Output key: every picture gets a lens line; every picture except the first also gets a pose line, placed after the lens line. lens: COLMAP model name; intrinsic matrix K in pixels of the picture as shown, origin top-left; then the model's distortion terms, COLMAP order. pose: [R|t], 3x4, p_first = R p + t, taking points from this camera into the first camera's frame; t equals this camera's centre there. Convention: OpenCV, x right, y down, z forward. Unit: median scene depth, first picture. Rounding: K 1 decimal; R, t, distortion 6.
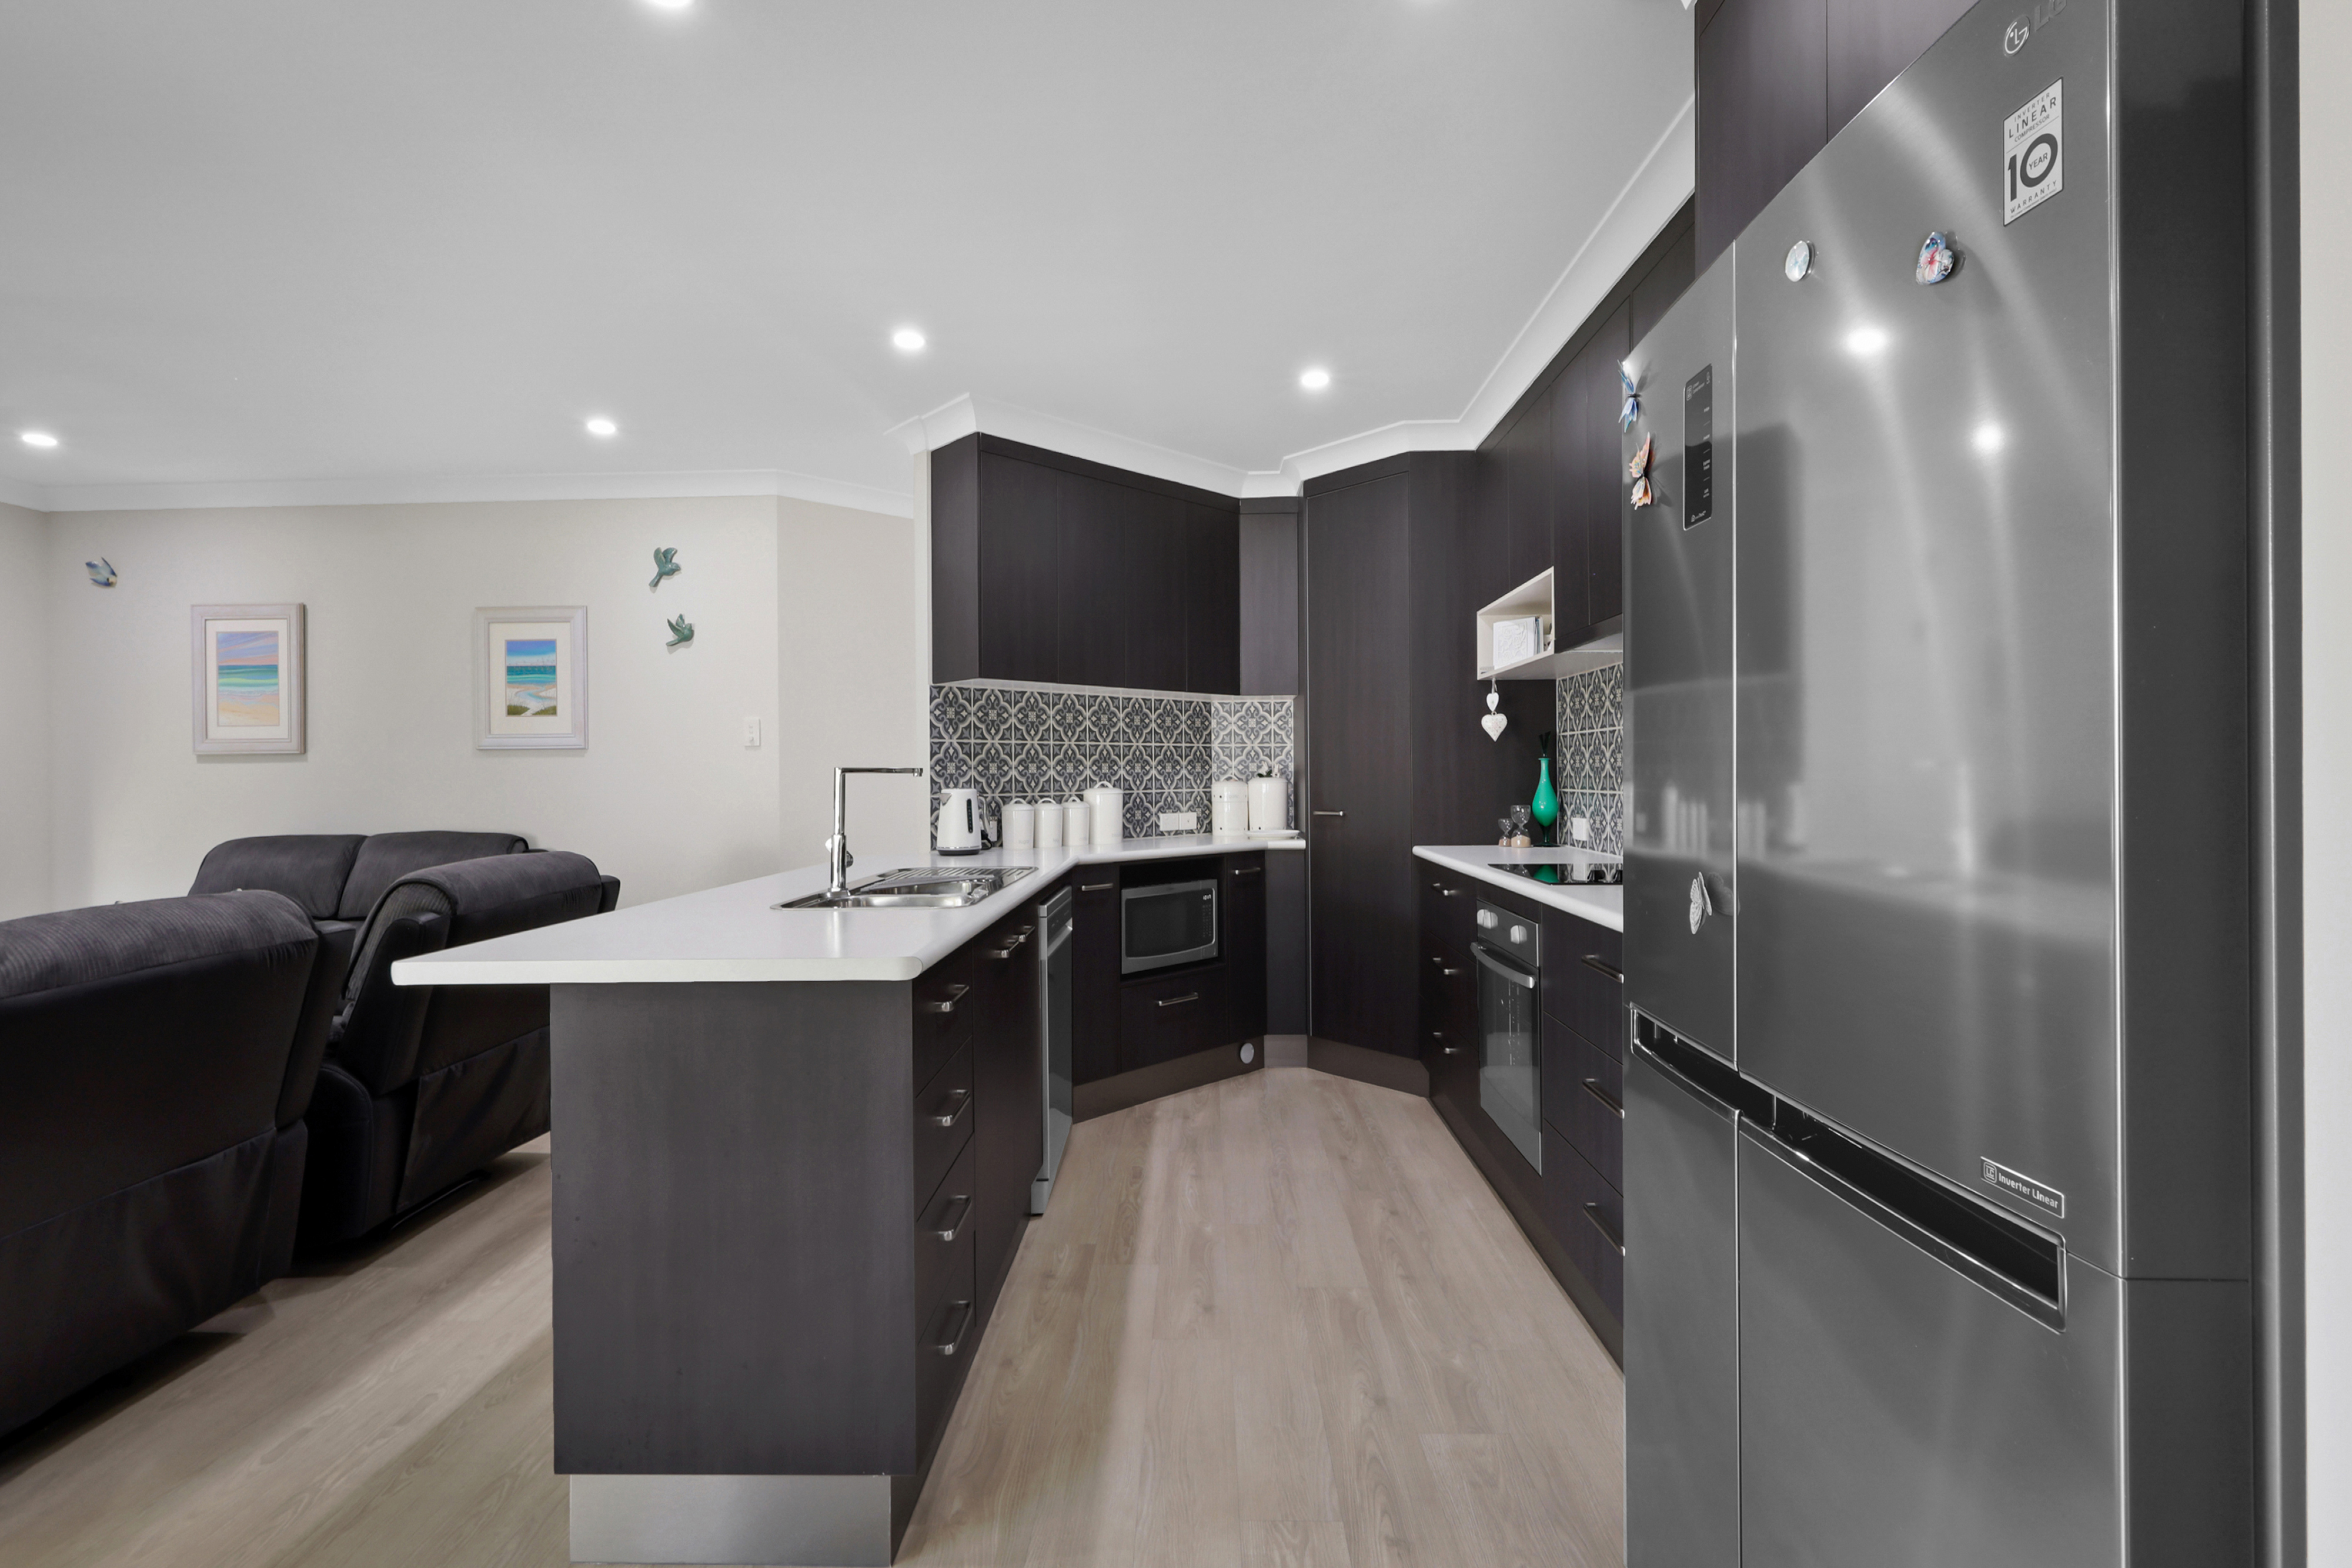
lens RADIAL K [[1080.7, 0, 1183.9], [0, 1080.7, 772.4], [0, 0, 1]] dist [0.001479, 0.000263]
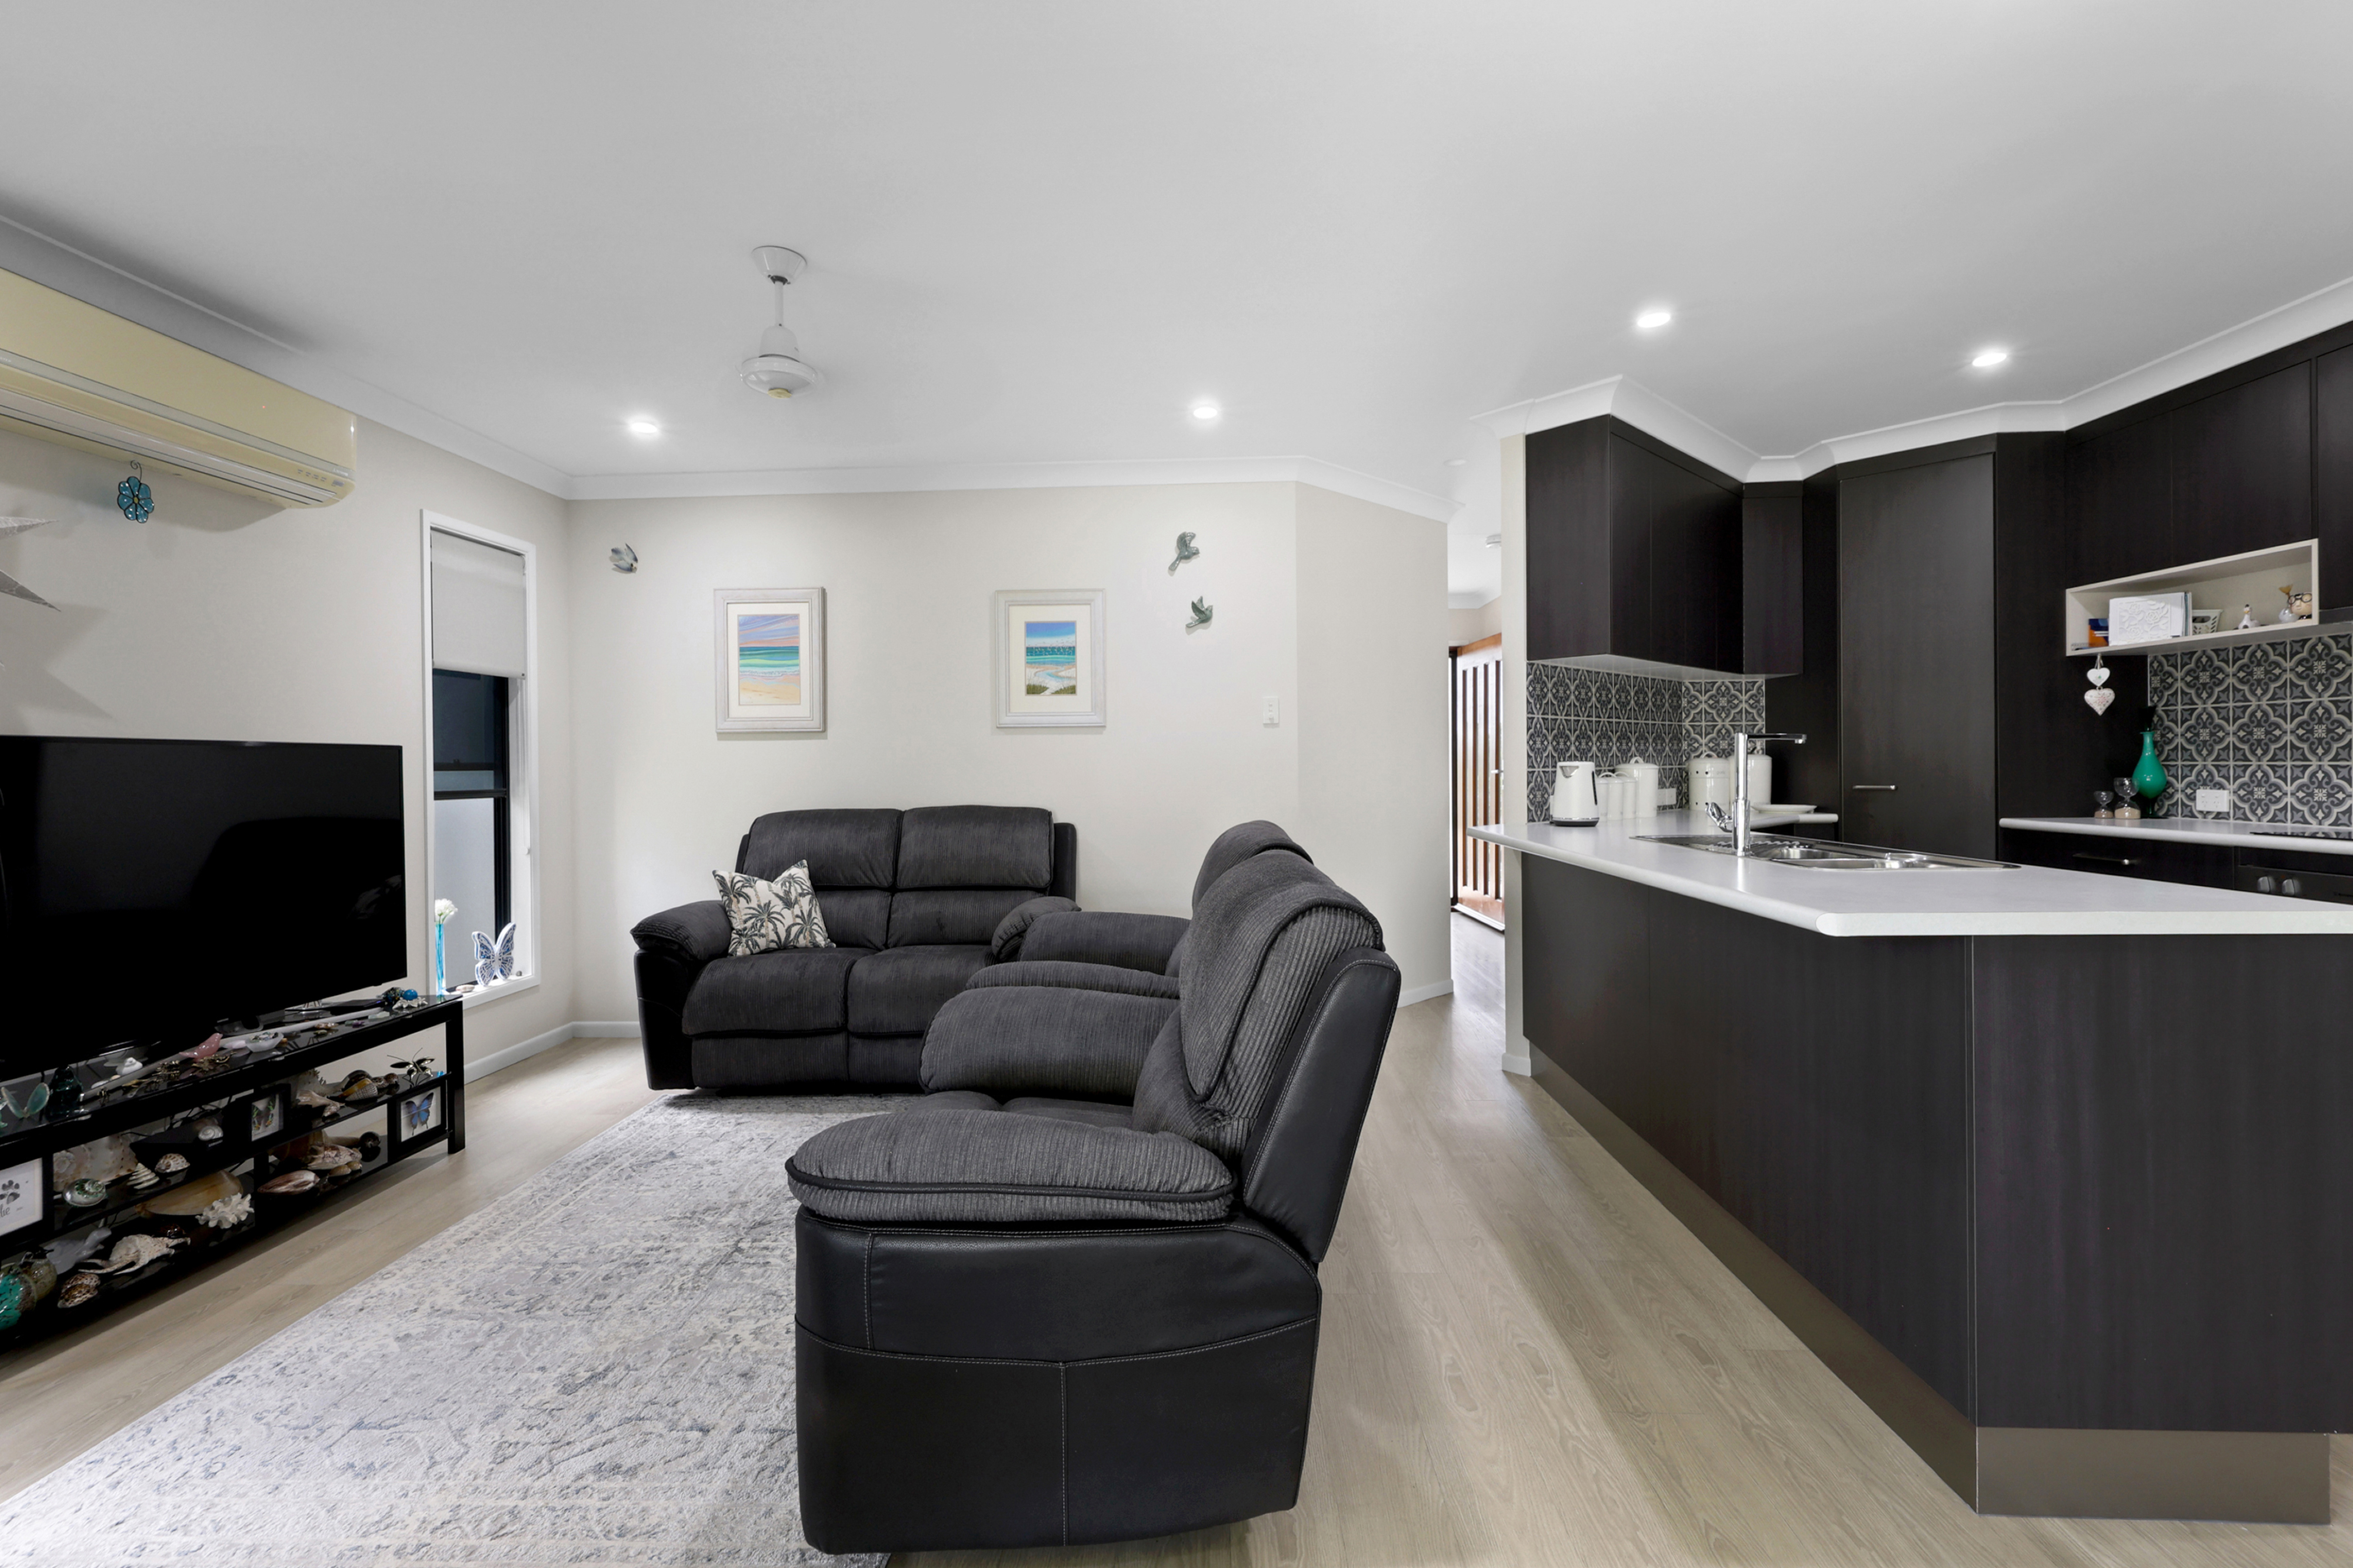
lens RADIAL K [[1022.9, 0, 1200.4], [0, 1022.9, 771.8], [0, 0, 1]] dist [0.002279, -0.000048]
pose [[0.999958, -0.000276, -0.009146, -0.452203], [0.000373, 0.999943, 0.010629, 0.011303], [0.009142, -0.010632, 0.999902, 0.016774]]
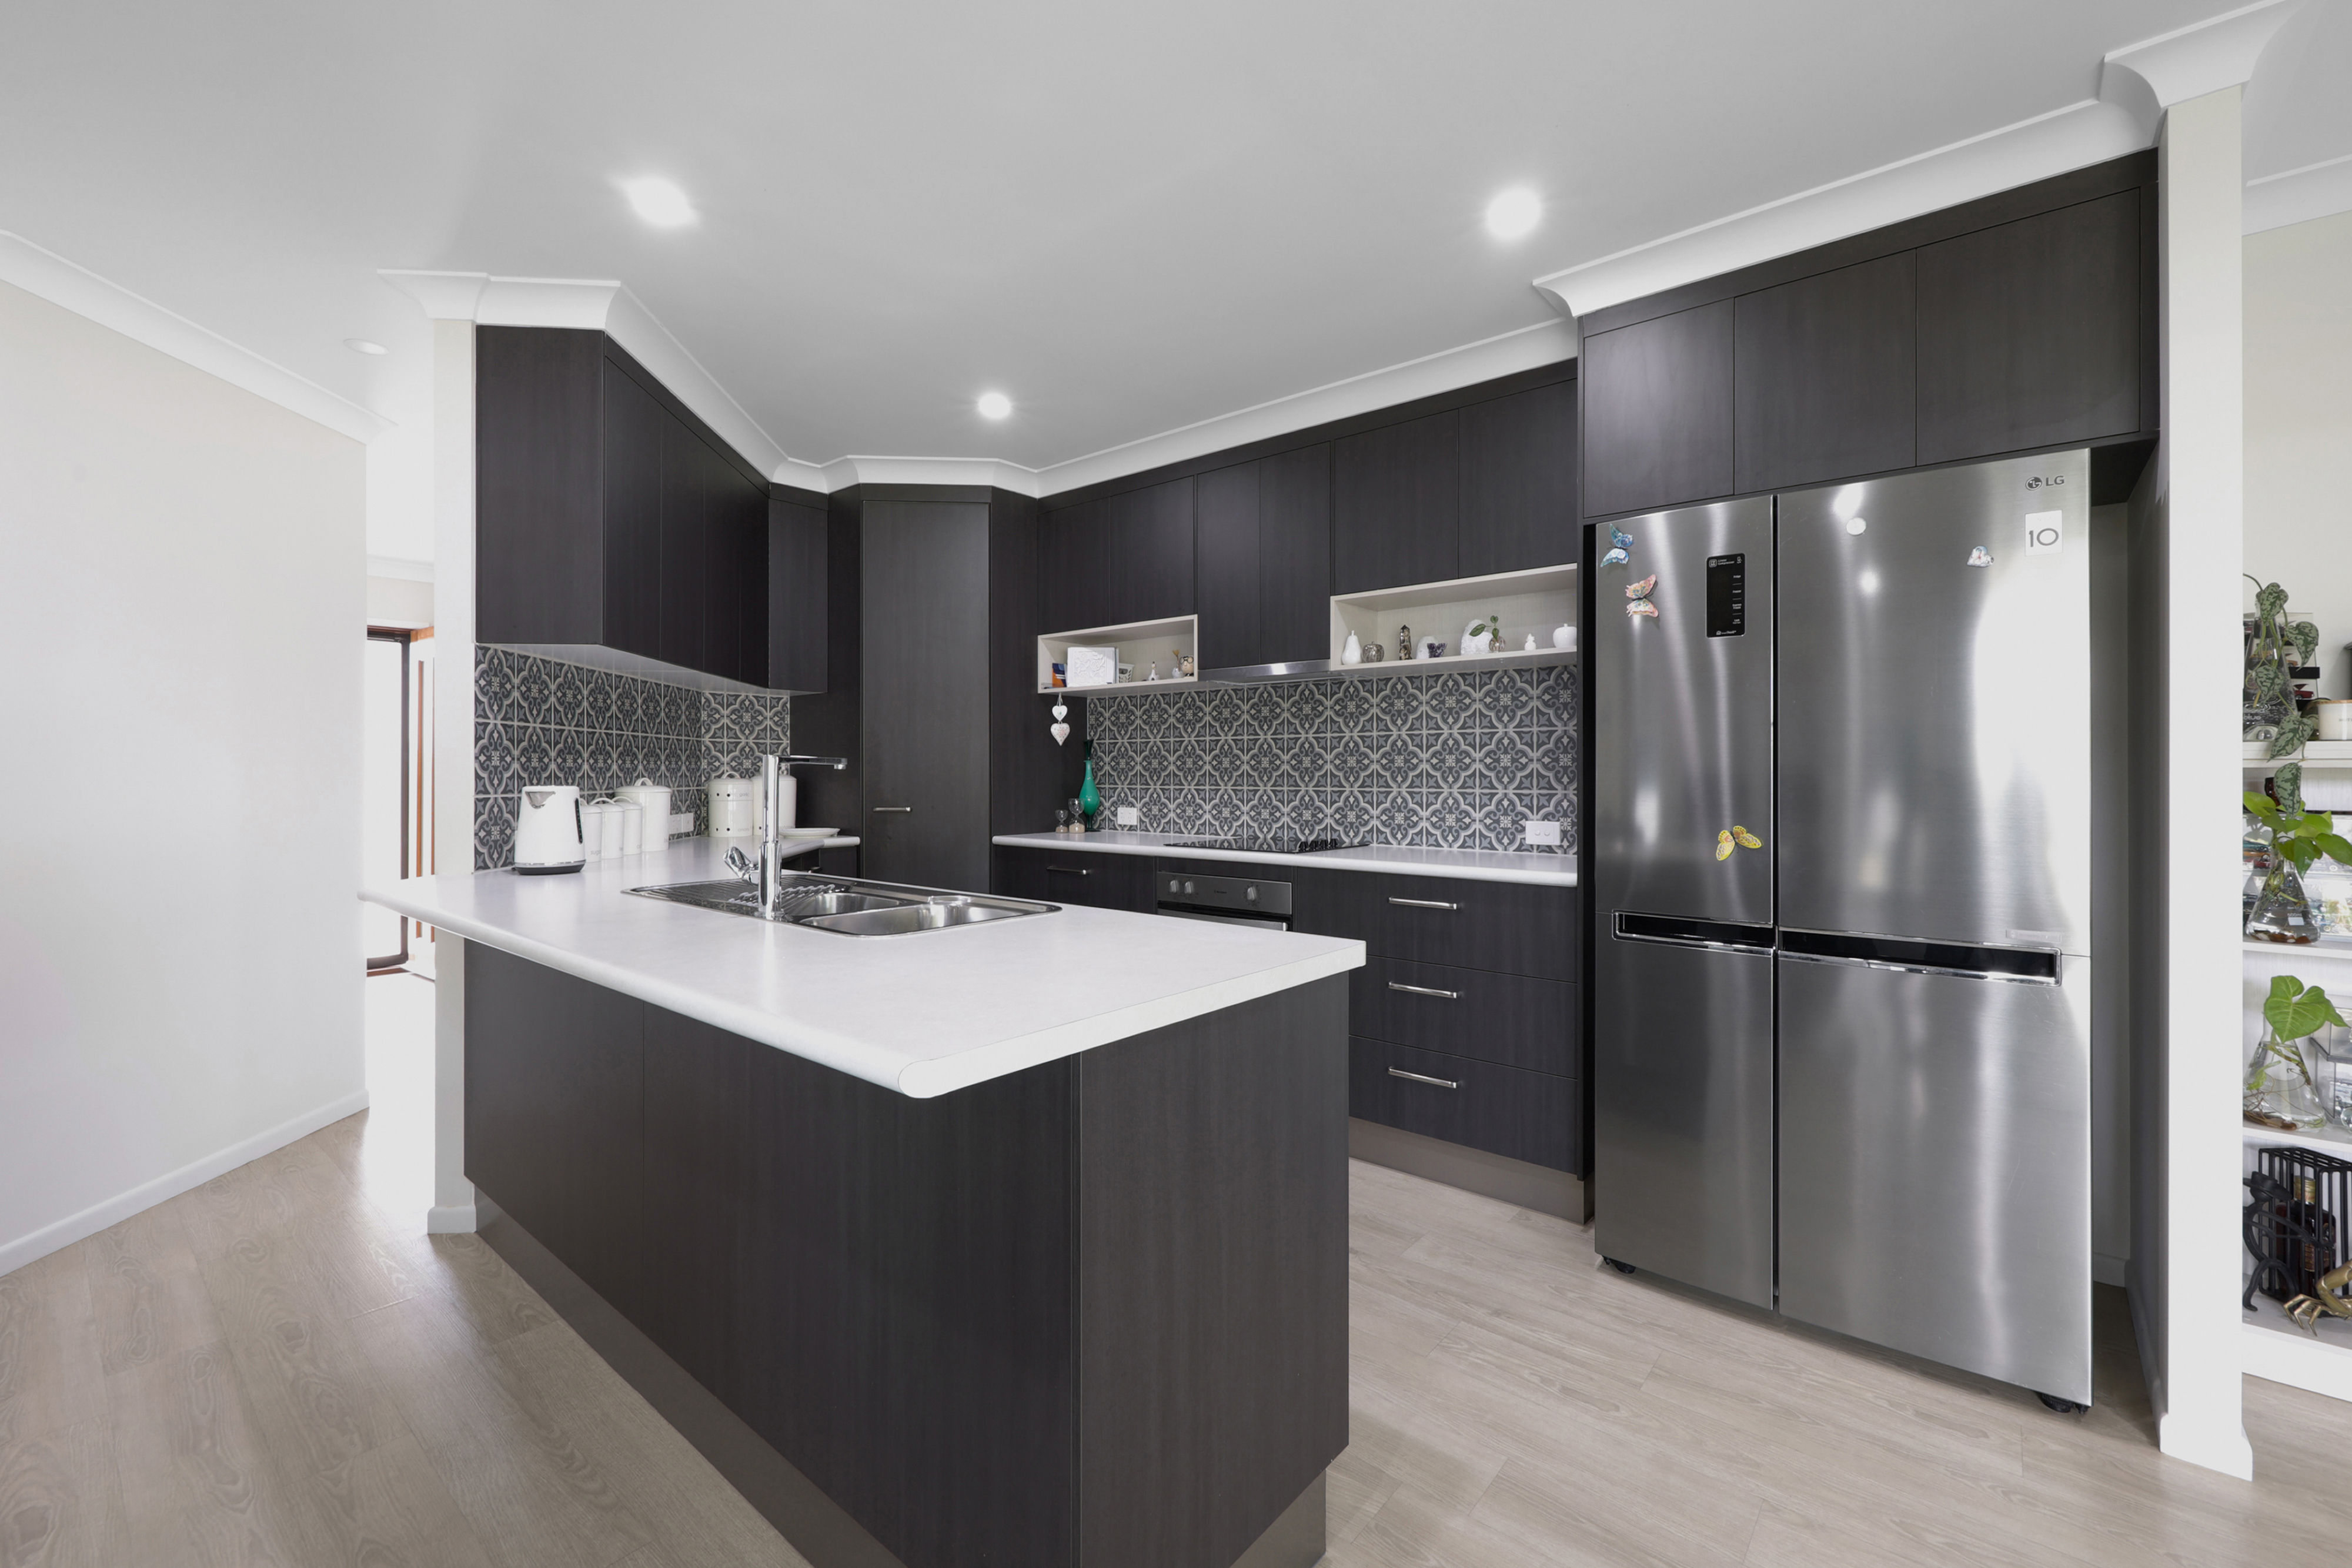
lens RADIAL K [[944.6, 0, 1180.2], [0, 944.6, 770.0], [0, 0, 1]] dist [0.001794, -0.000075]
pose [[0.626170, 0.011044, 0.779608, -0.365114], [-0.007963, 0.999938, -0.007770, 0.004389], [-0.779646, -0.001343, 0.626219, 0.192864]]
